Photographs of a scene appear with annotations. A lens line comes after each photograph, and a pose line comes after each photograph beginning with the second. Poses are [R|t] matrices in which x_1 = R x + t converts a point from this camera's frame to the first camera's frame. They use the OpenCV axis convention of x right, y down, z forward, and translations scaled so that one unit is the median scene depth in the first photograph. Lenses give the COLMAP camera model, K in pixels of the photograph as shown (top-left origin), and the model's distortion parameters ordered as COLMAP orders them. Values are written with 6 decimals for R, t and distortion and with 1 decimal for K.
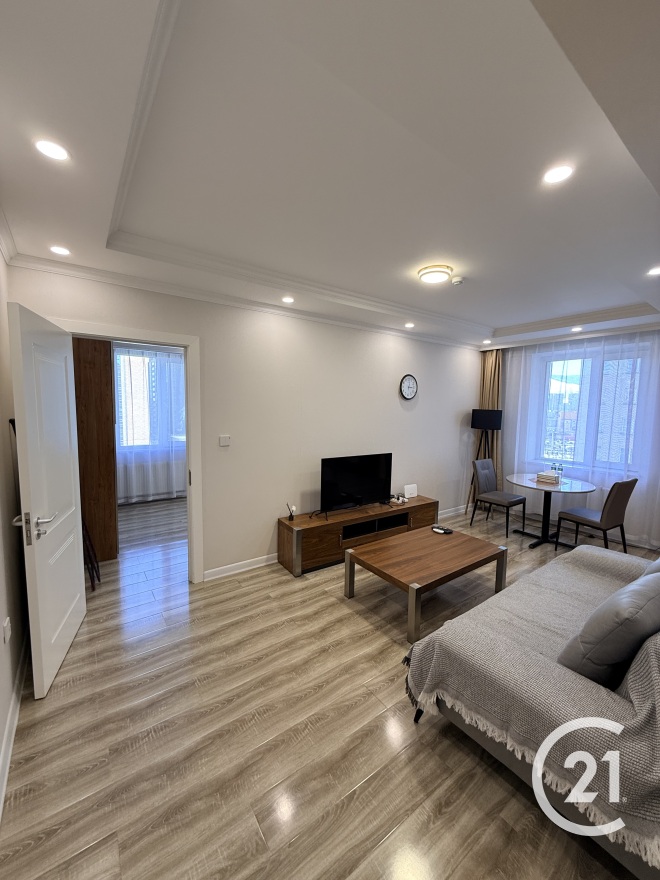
lens RADIAL K [[352.5, 0, 329.4], [0, 352.5, 437.8], [0, 0, 1]] dist [-0.000469, 0.000221]
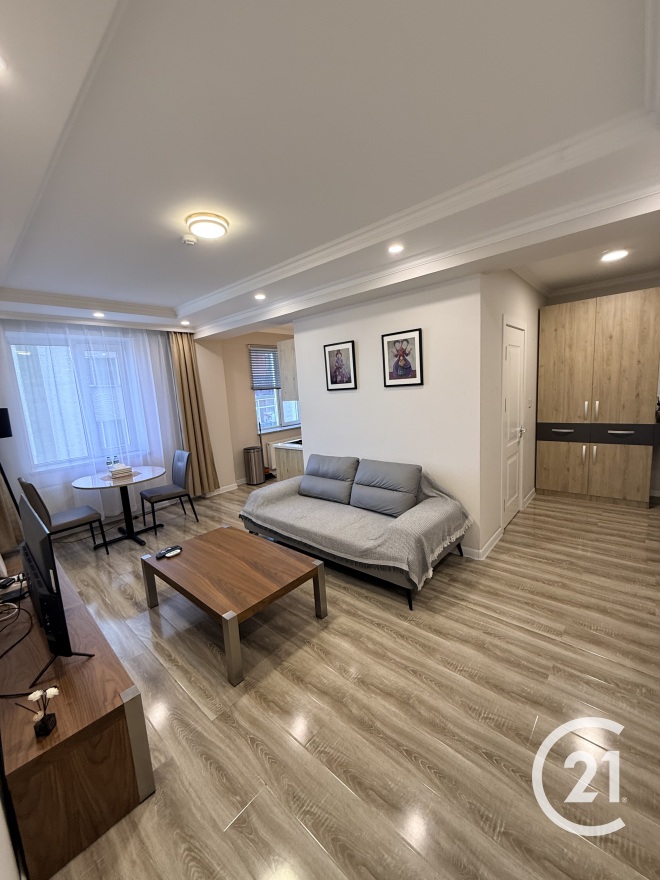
lens RADIAL K [[352.5, 0, 329.4], [0, 352.5, 437.8], [0, 0, 1]] dist [-0.000469, 0.000221]
pose [[-0.218031, -0.143188, 0.965381, -0.493572], [0.150411, 0.972430, 0.178204, -0.073687], [-0.964282, 0.184058, -0.190483, 0.783687]]
